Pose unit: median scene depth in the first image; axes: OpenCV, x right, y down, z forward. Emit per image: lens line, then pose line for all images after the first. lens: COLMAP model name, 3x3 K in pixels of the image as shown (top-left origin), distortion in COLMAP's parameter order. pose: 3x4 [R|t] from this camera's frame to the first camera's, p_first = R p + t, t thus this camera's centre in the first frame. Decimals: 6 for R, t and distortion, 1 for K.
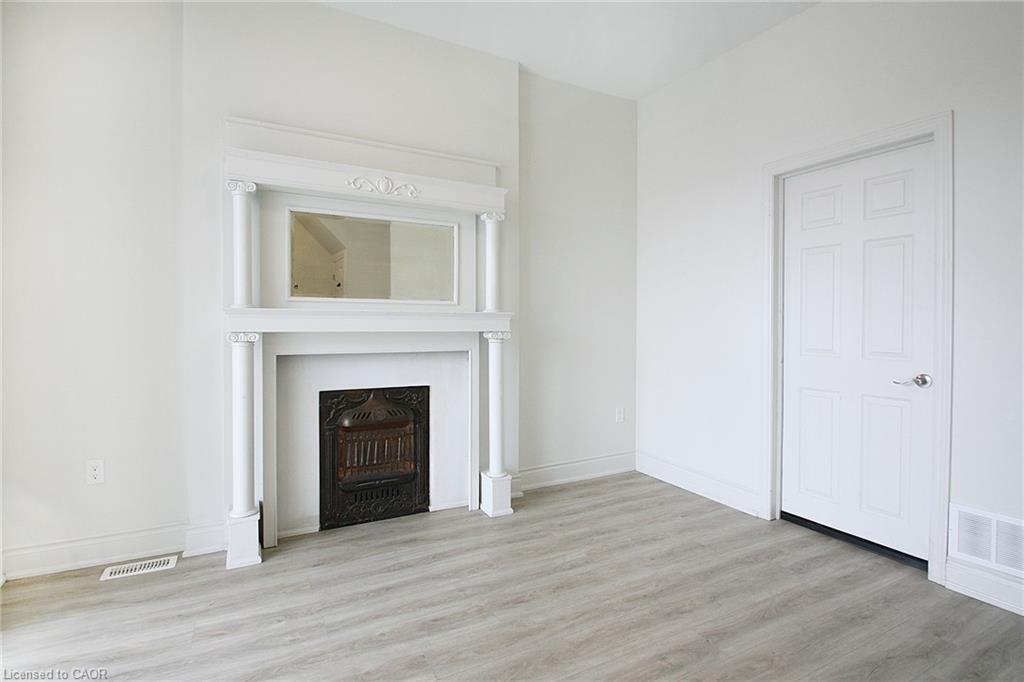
lens RADIAL K [[487.0, 0, 510.0], [0, 487.0, 330.2], [0, 0, 1]] dist [0.002098, -0.013811]
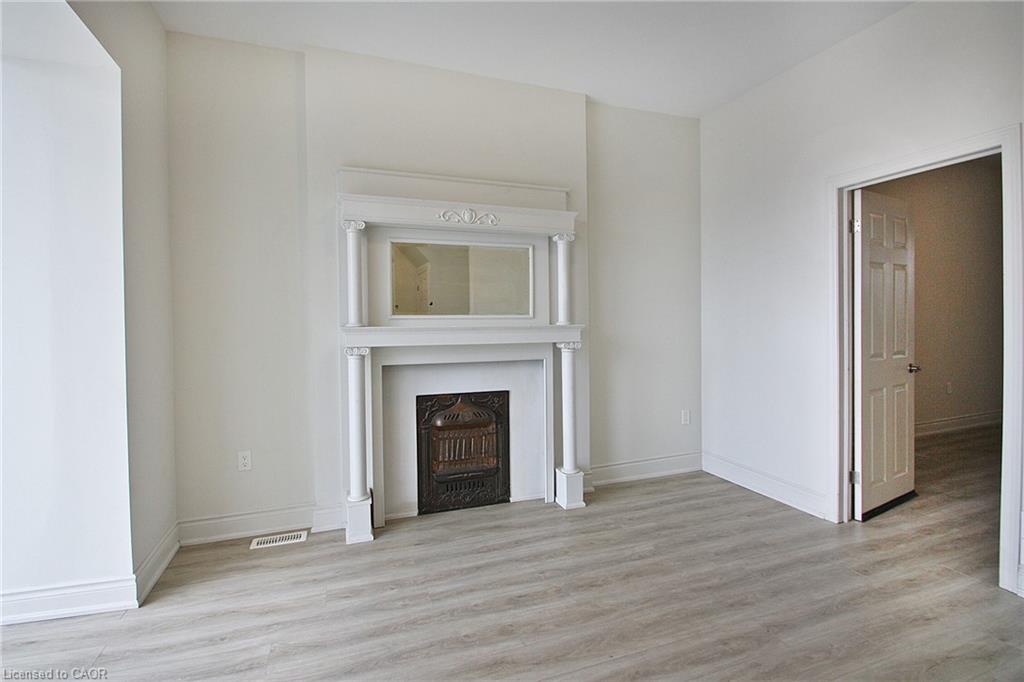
lens RADIAL K [[465.9, 0, 514.4], [0, 465.9, 330.3], [0, 0, 1]] dist [-0.000997, -0.011028]
pose [[0.990860, -0.010698, -0.134469, -0.008632], [0.010998, 0.999938, 0.001493, -0.033867], [0.134445, -0.002958, 0.990917, -0.082229]]
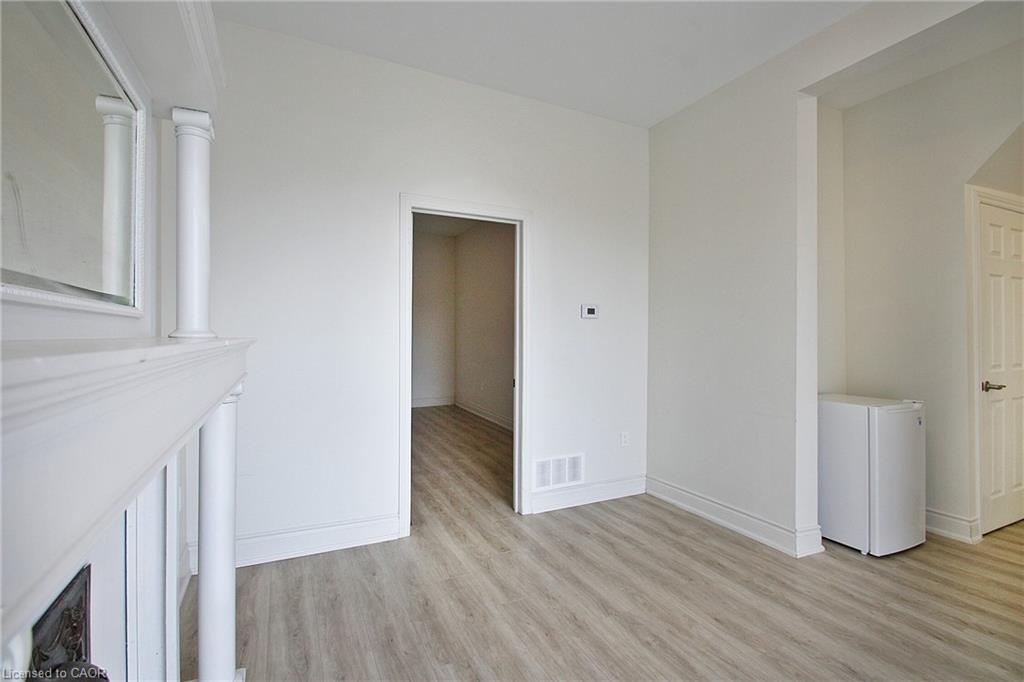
lens RADIAL K [[487.0, 0, 510.0], [0, 487.0, 330.2], [0, 0, 1]] dist [0.002098, -0.013811]
pose [[0.036570, 0.006437, 0.999310, -0.637983], [0.012632, 0.999896, -0.006903, -0.046431], [-0.999251, 0.012876, 0.036485, 0.953246]]
